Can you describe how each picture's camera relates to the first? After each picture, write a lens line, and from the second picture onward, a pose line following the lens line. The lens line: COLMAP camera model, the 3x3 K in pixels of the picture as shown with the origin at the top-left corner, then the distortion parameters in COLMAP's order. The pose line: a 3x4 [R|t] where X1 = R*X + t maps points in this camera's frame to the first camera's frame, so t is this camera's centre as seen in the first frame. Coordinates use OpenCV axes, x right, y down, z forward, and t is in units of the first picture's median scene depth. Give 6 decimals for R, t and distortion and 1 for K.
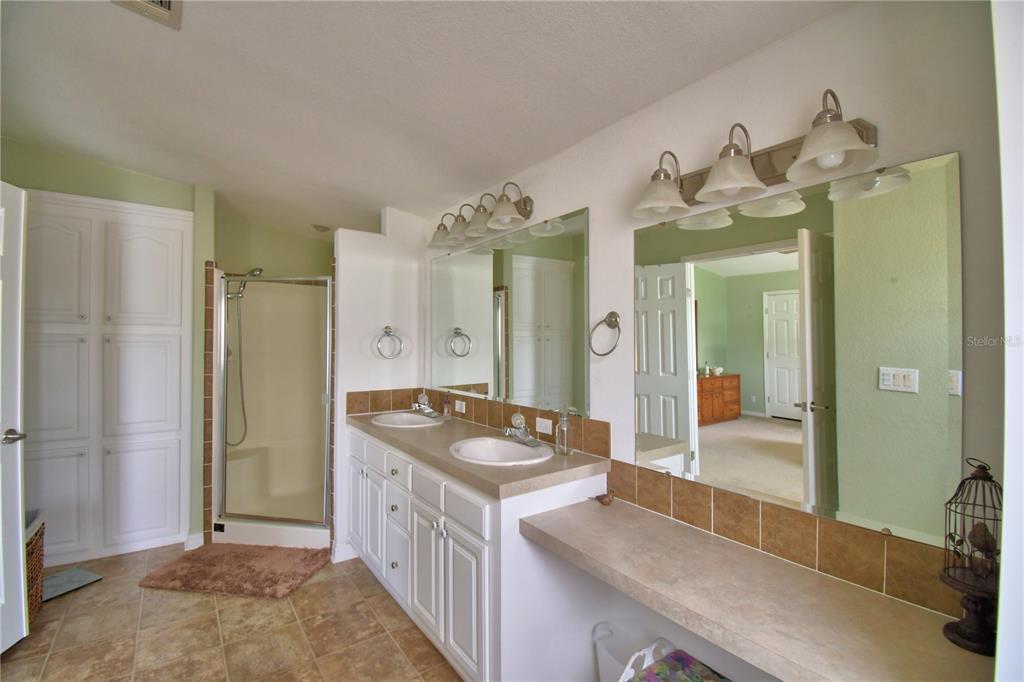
lens RADIAL K [[450.4, 0, 513.5], [0, 450.4, 339.8], [0, 0, 1]] dist [0.003563, -0.017288]
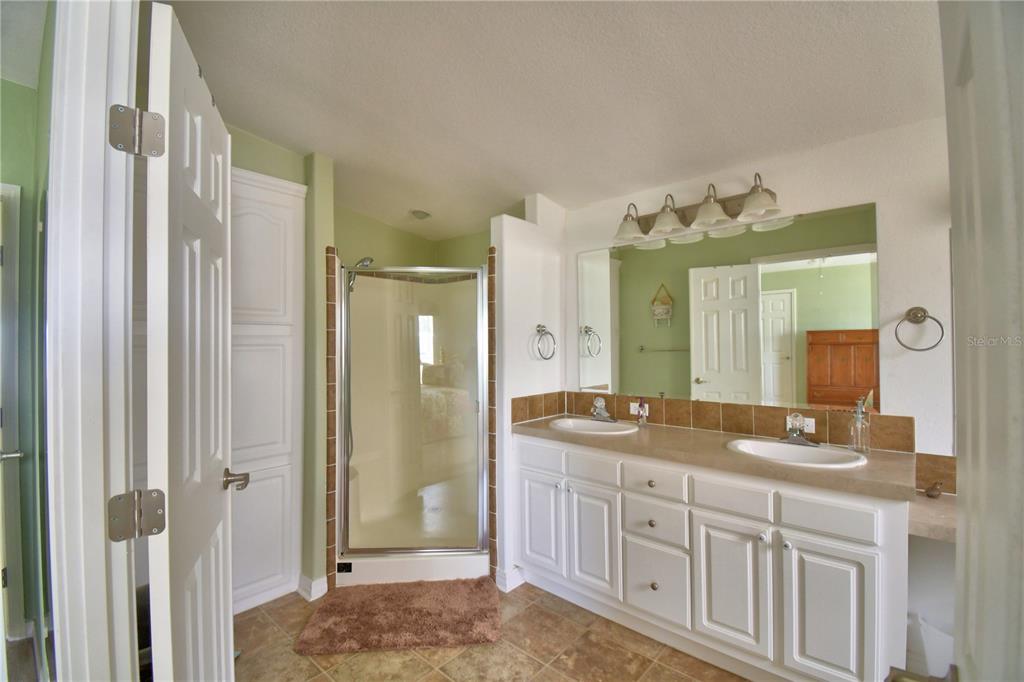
lens RADIAL K [[450.4, 0, 510.9], [0, 450.4, 338.5], [0, 0, 1]] dist [0.003563, -0.017288]
pose [[0.978798, -0.009020, 0.204628, -0.560337], [0.010021, 0.999942, -0.003853, 0.000894], [-0.204582, 0.005821, 0.978832, 0.128043]]
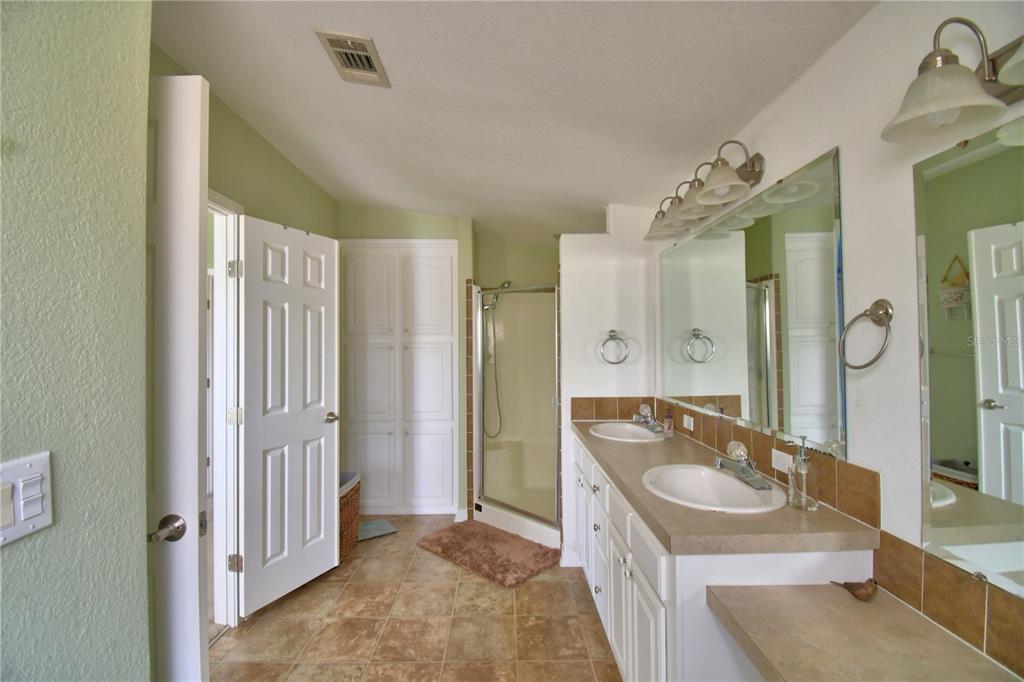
lens RADIAL K [[450.4, 0, 509.1], [0, 450.4, 339.8], [0, 0, 1]] dist [0.003563, -0.017288]
pose [[0.808991, -0.016734, -0.587583, 0.106369], [0.015417, 0.999855, -0.007249, -0.005893], [0.587619, -0.003194, 0.809132, 0.114027]]
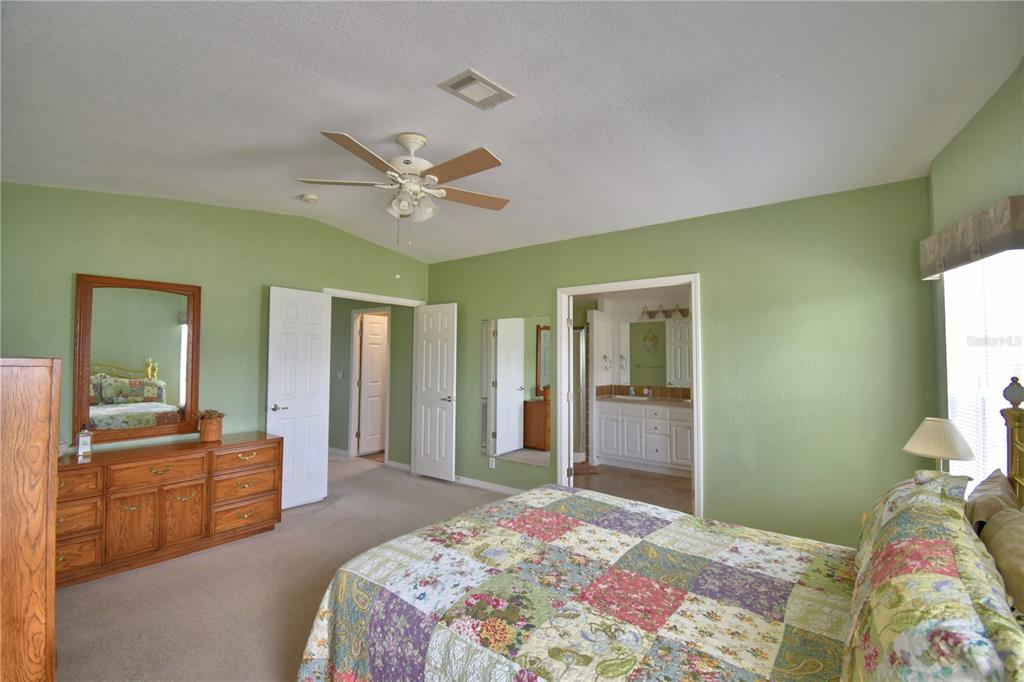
lens RADIAL K [[450.4, 0, 509.4], [0, 450.4, 342.4], [0, 0, 1]] dist [0.003563, -0.017288]
pose [[0.964535, 0.012722, 0.263647, -1.343677], [-0.005830, 0.999621, -0.026909, -0.032576], [-0.263889, 0.024417, 0.964244, -0.962092]]
